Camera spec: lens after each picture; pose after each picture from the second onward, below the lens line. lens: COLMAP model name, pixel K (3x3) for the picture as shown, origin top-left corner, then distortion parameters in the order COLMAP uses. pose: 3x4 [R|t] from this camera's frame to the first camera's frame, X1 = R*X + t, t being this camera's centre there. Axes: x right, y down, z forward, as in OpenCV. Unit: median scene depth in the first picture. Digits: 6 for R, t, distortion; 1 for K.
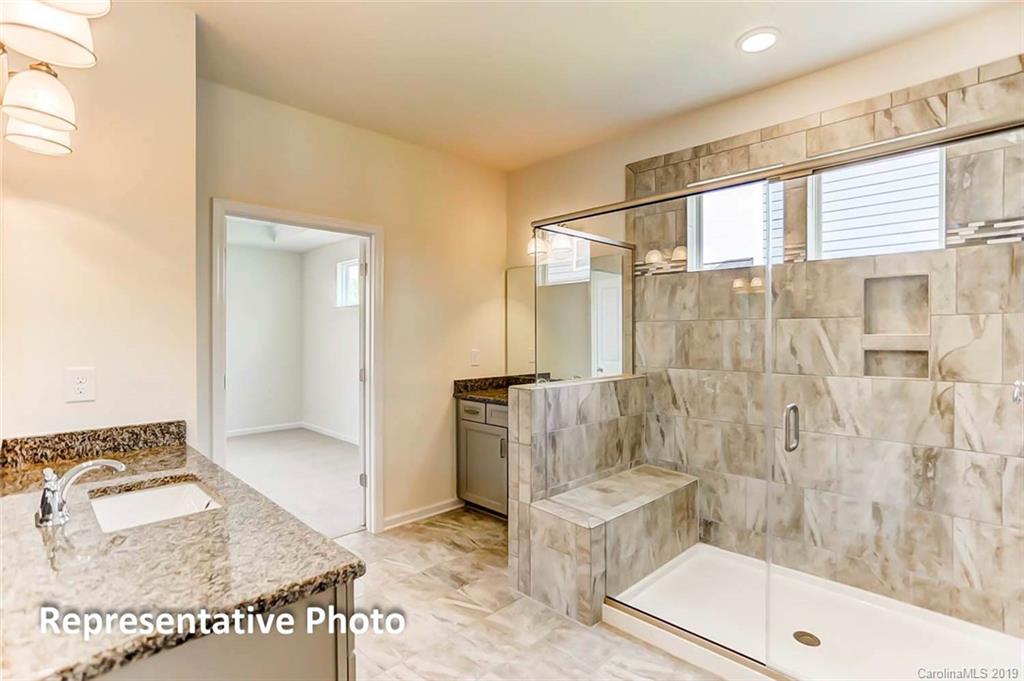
lens RADIAL K [[501.6, 0, 512.1], [0, 501.6, 342.4], [0, 0, 1]] dist [-0.002257, 0.000482]
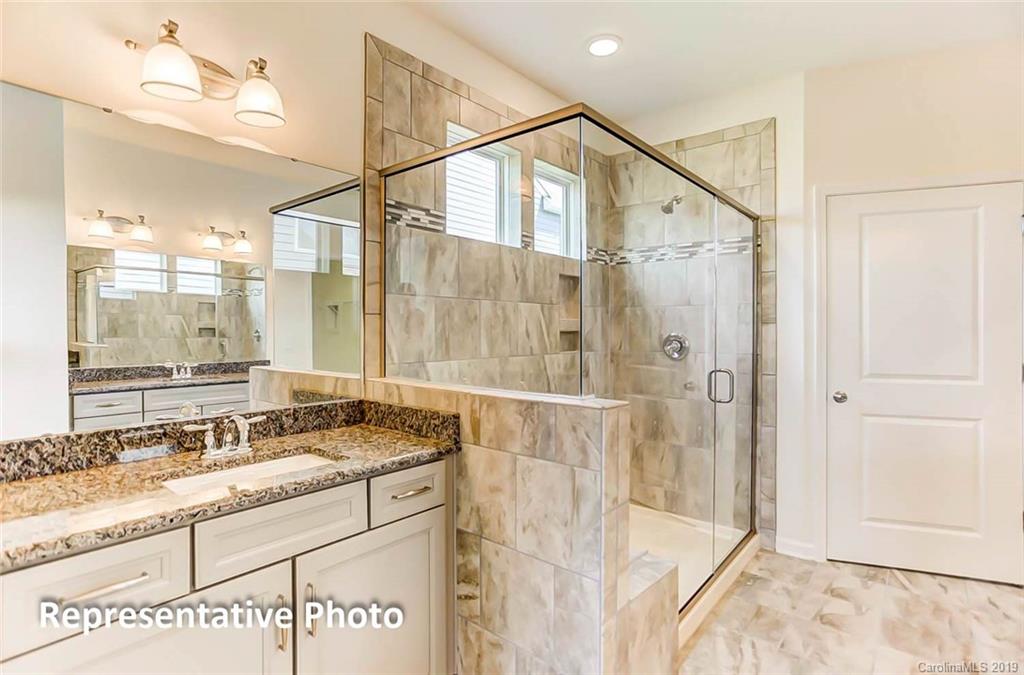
lens RADIAL K [[501.6, 0, 512.1], [0, 501.6, 327.2], [0, 0, 1]] dist [-0.002257, 0.000482]
pose [[-0.079659, 0.005657, 0.996806, -0.420021], [0.012677, 0.999909, -0.004661, 0.006598], [-0.996742, 0.012266, -0.079724, 0.960836]]
